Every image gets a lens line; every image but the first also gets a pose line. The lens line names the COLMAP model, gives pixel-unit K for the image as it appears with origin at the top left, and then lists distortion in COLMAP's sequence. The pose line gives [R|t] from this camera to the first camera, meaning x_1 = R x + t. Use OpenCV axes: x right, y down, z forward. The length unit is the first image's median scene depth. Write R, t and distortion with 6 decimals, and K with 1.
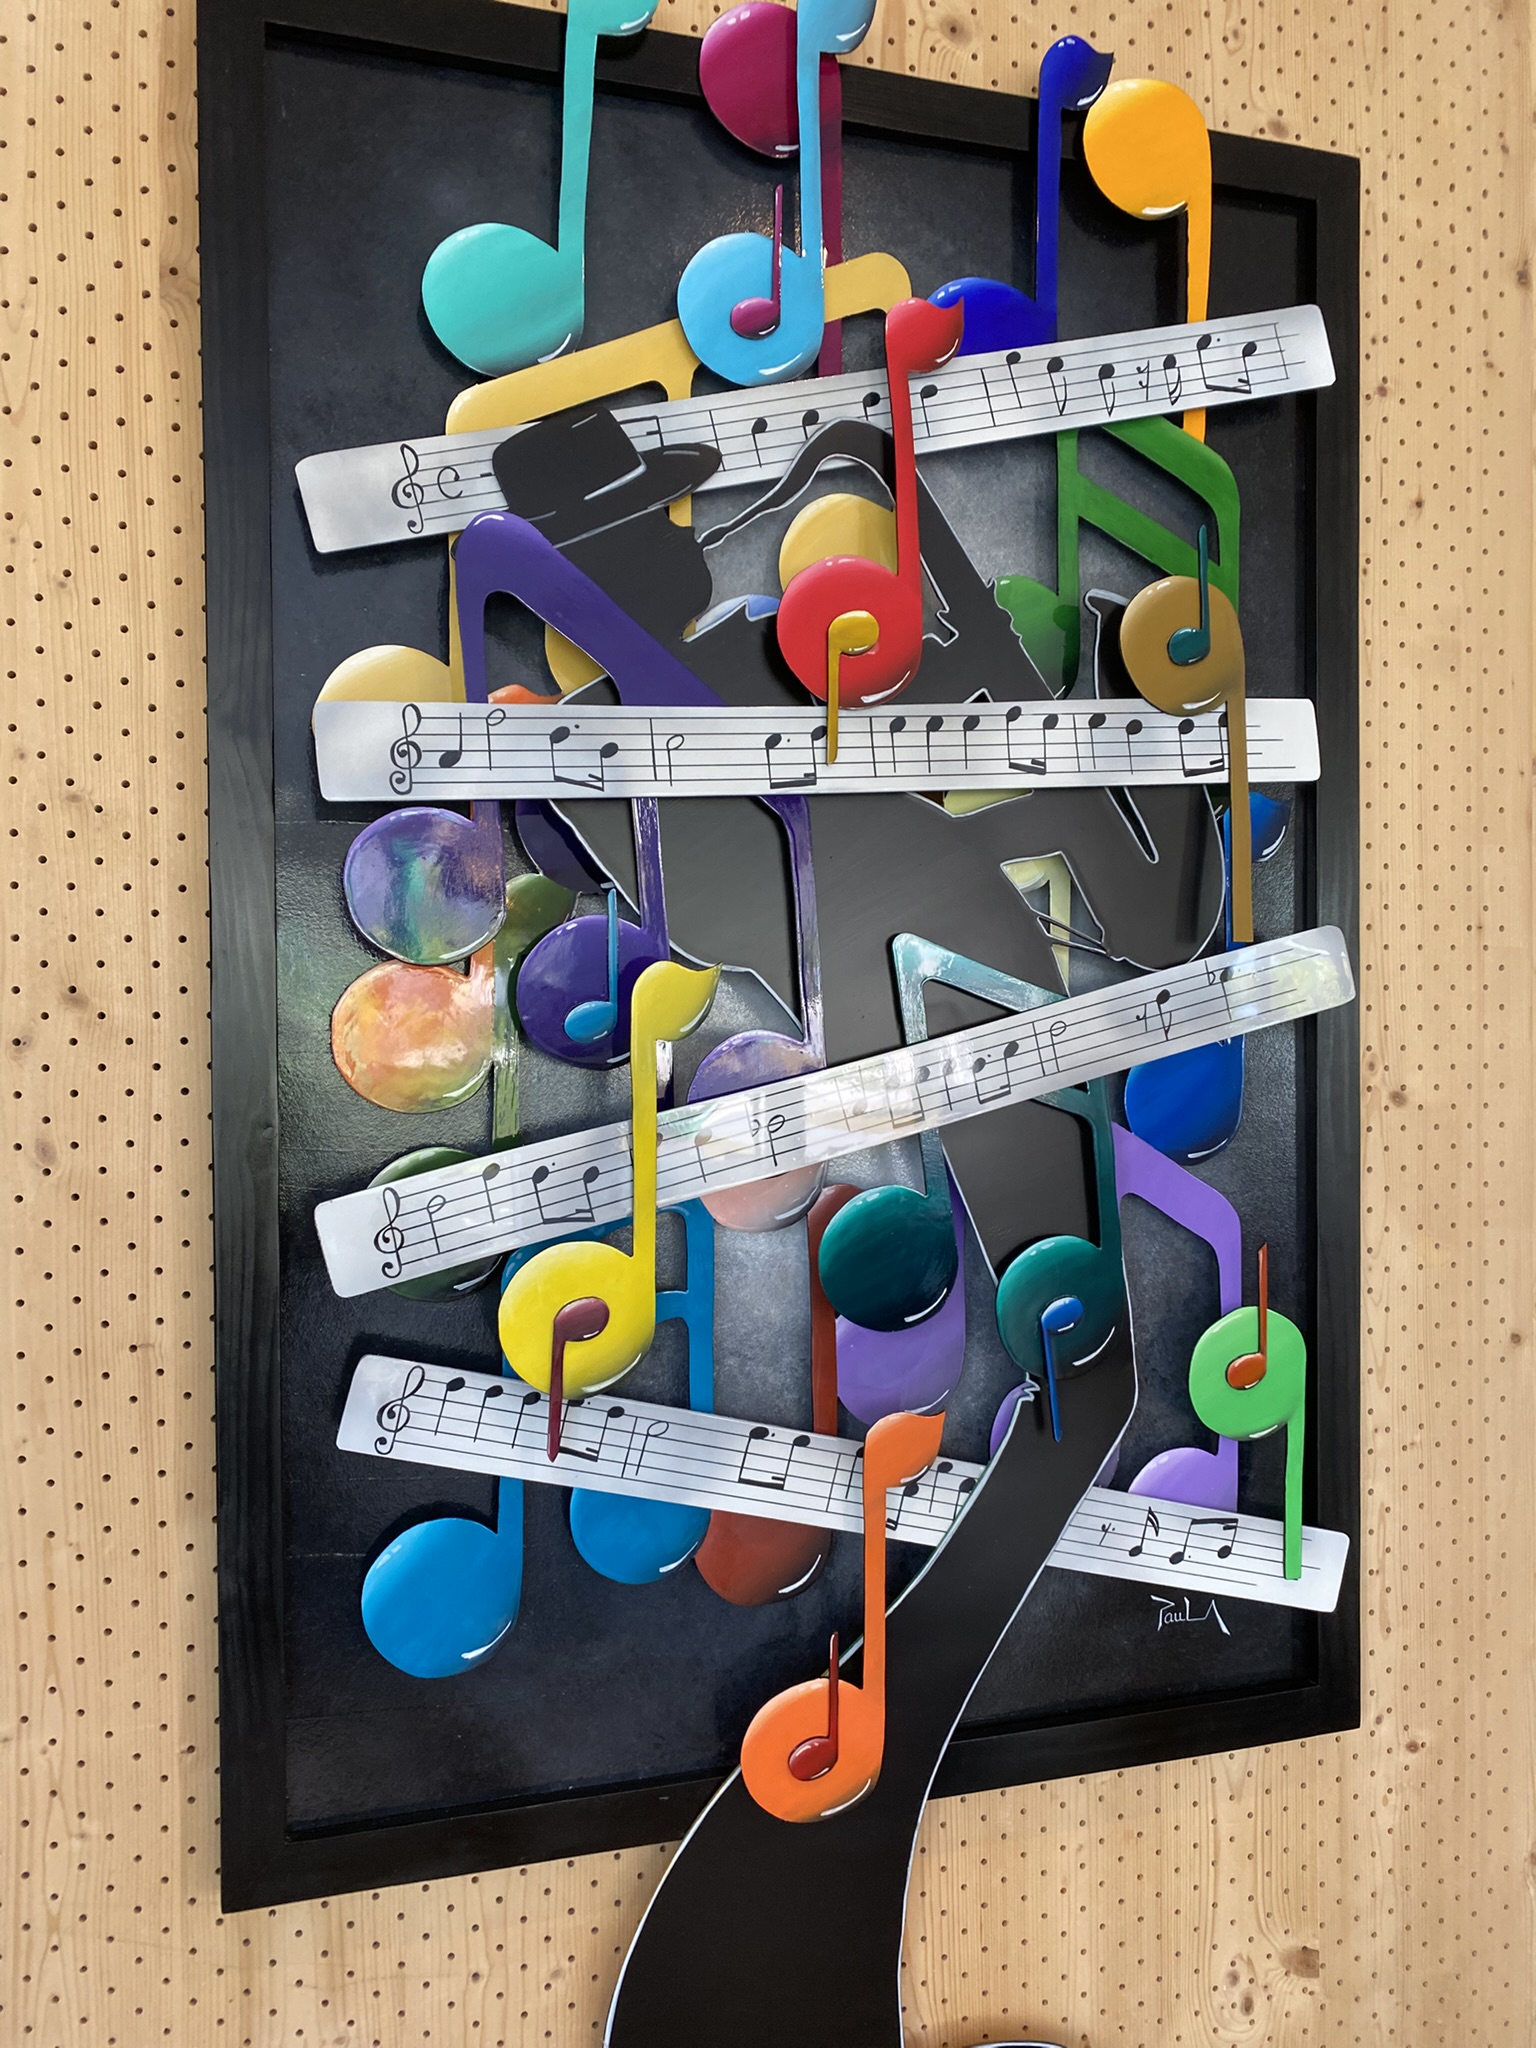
lens RADIAL K [[1572.0, 0, 744.9], [0, 1572.0, 1032.3], [0, 0, 1]] dist [0.030356, -0.026914]
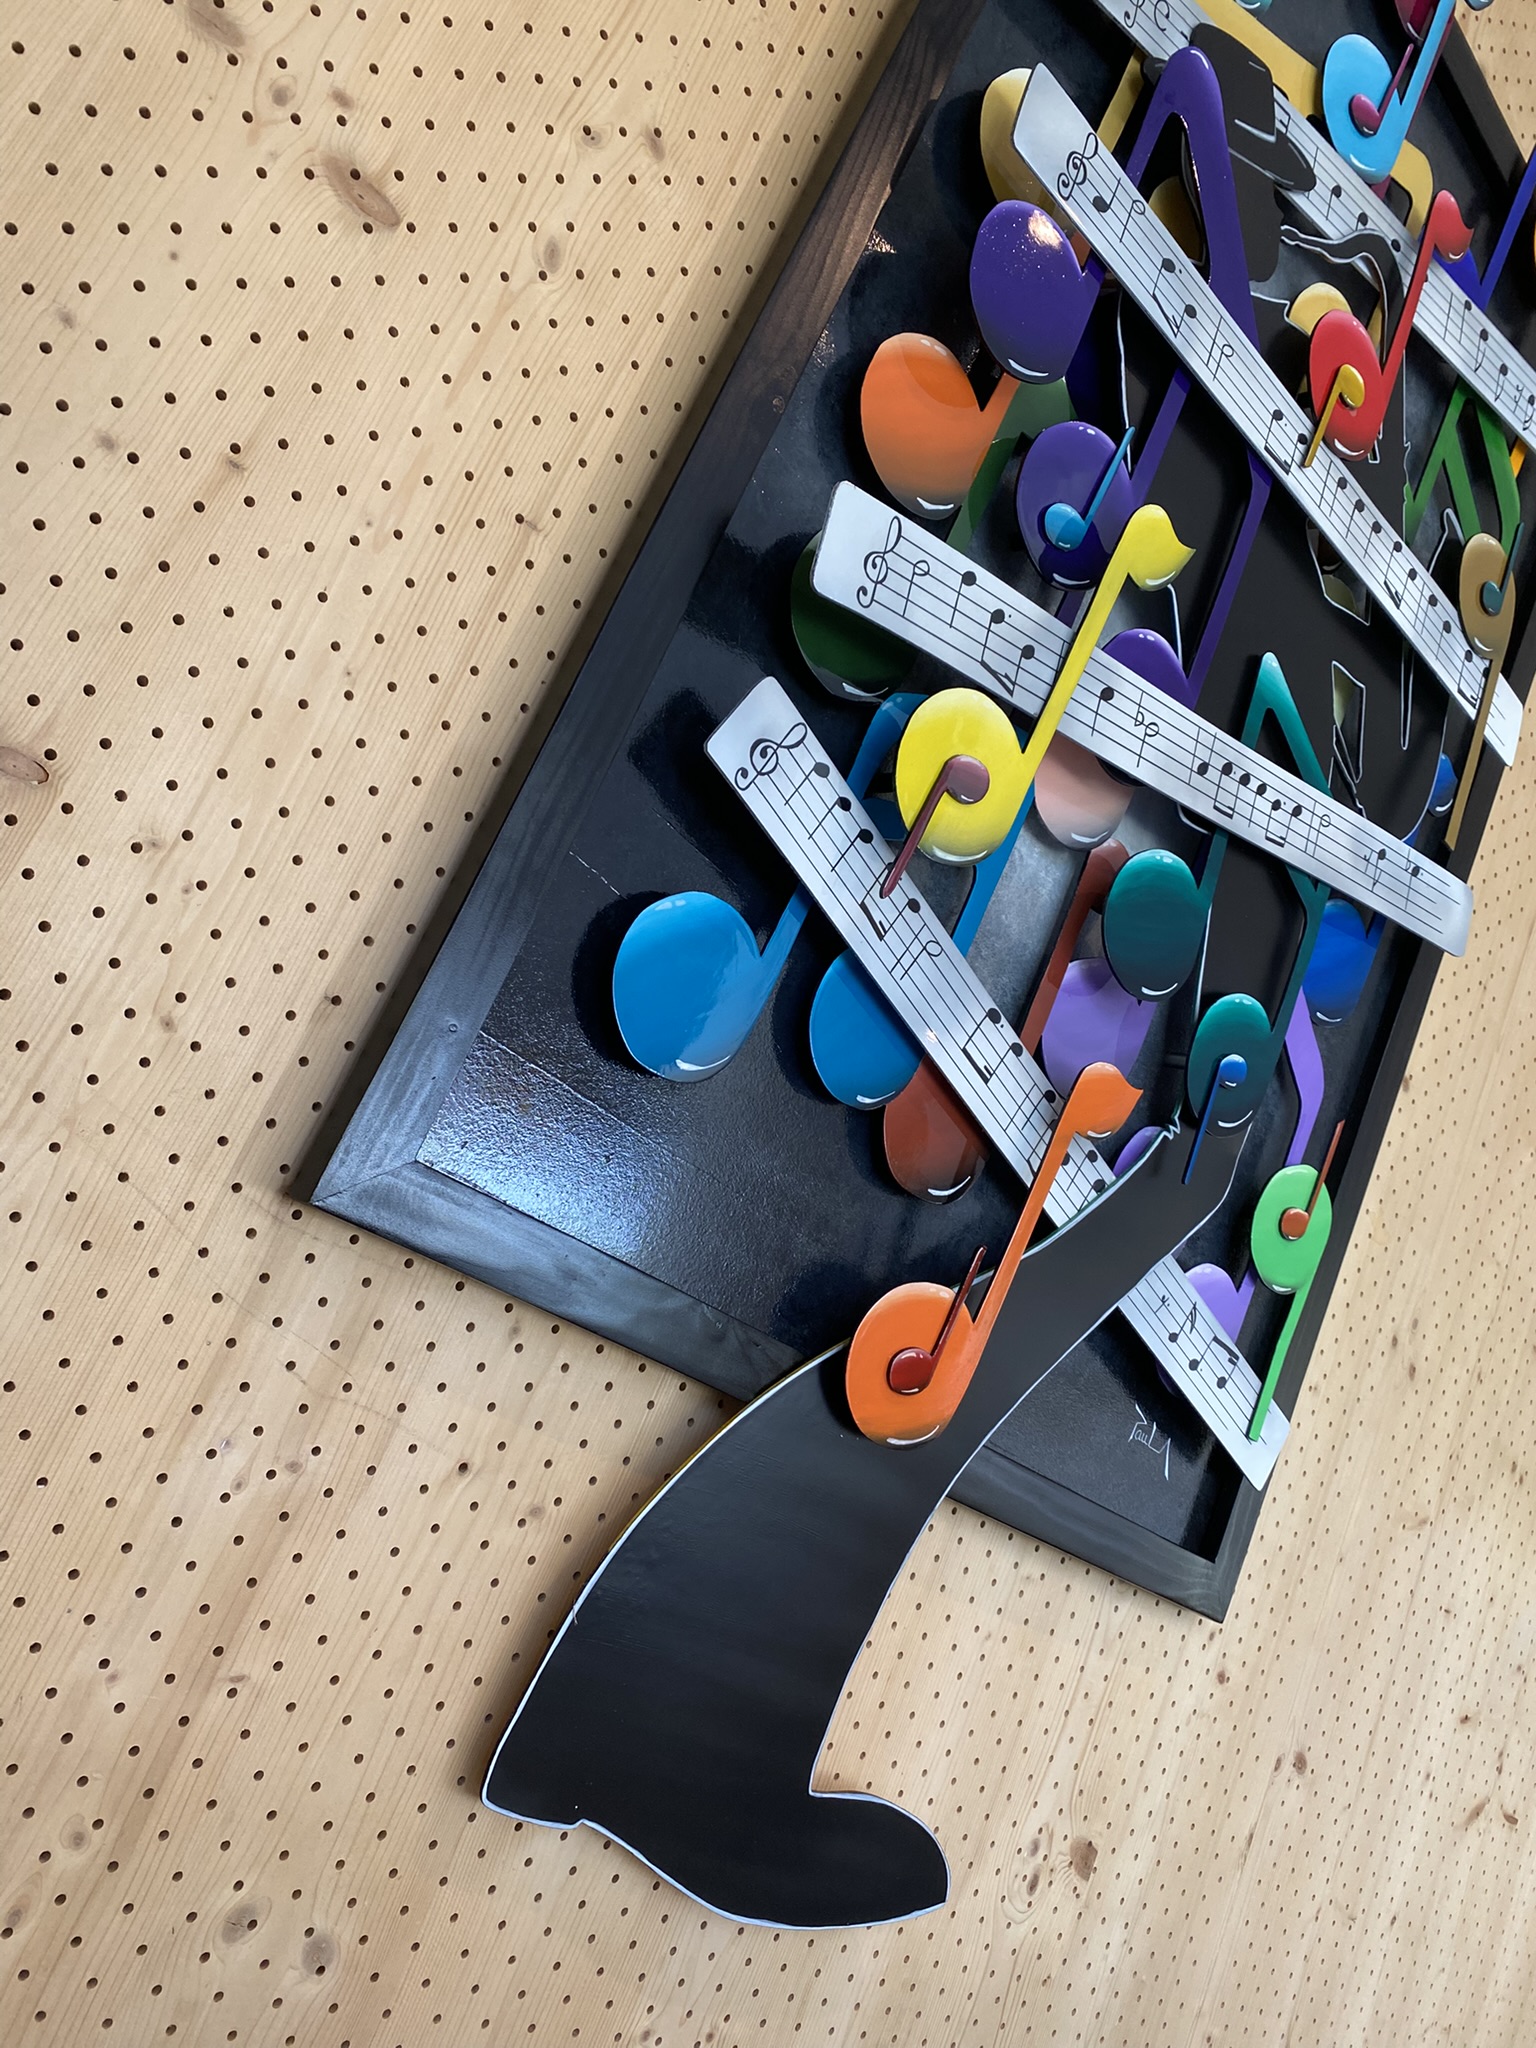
lens RADIAL K [[1587.5, 0, 764.8], [0, 1587.5, 987.1], [0, 0, 1]] dist [0.007757, -0.008657]
pose [[0.812379, 0.471538, 0.343062, -0.421496], [-0.395361, 0.877836, -0.270360, 0.539321], [-0.428638, 0.084002, 0.899563, 0.228181]]
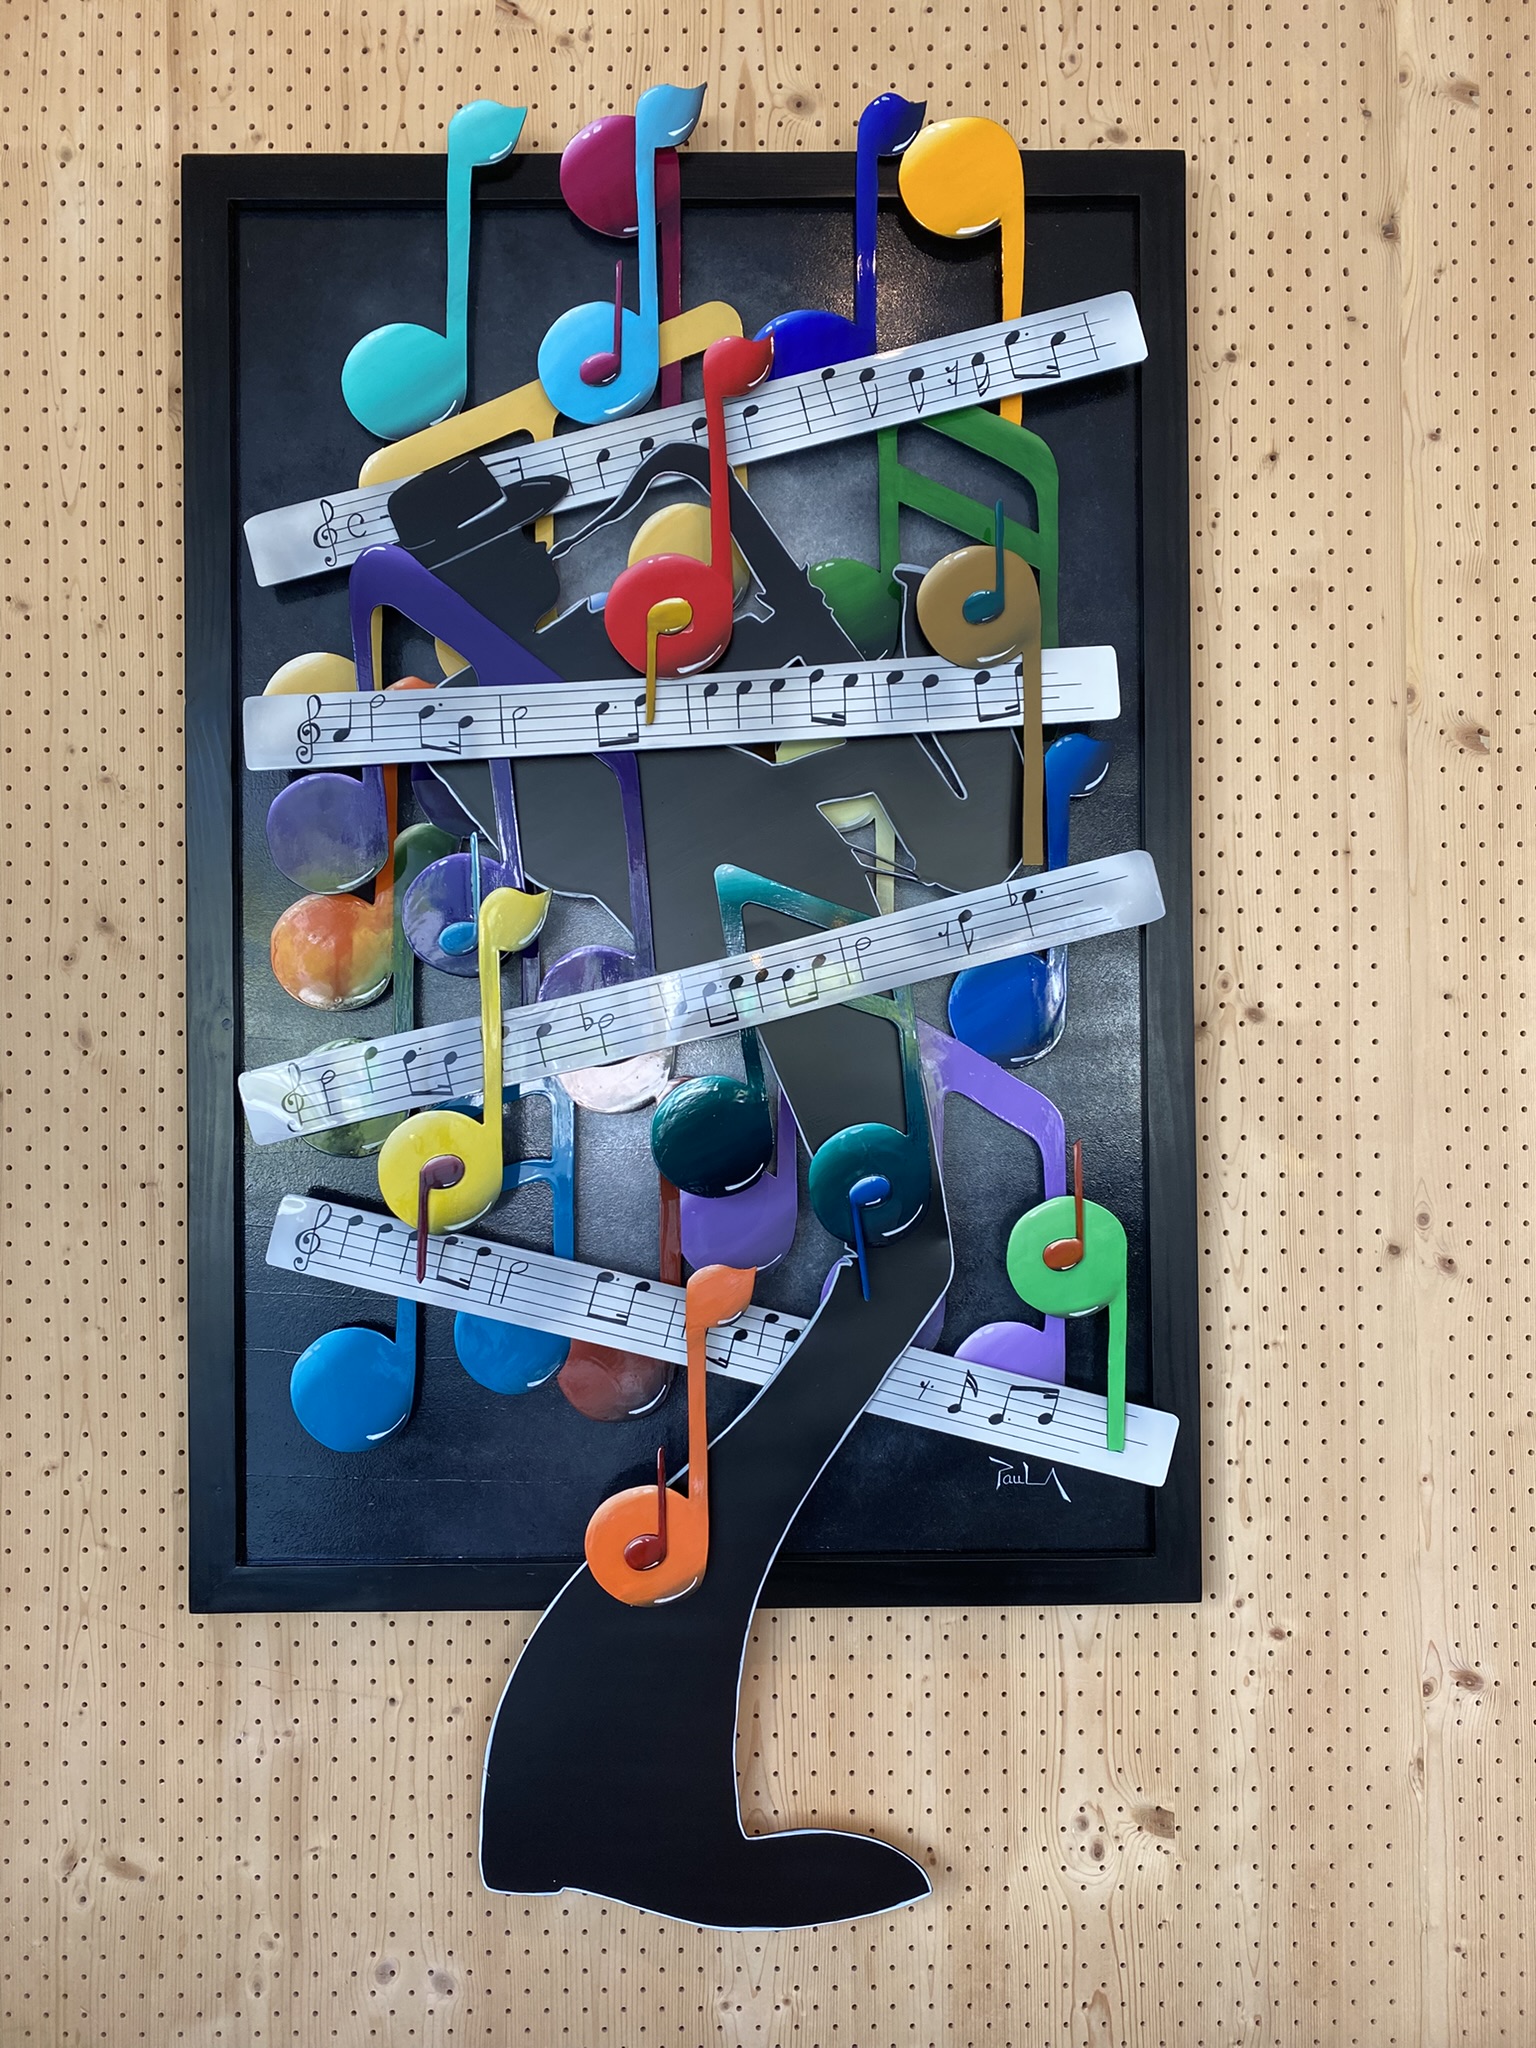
lens RADIAL K [[1588.5, 0, 758.2], [0, 1588.5, 1017.1], [0, 0, 1]] dist [0.034220, -0.040037]
pose [[0.957552, -0.005592, -0.288206, 0.474473], [-0.001979, 0.999661, -0.025969, 0.084907], [0.288254, 0.025437, 0.957216, -0.143690]]
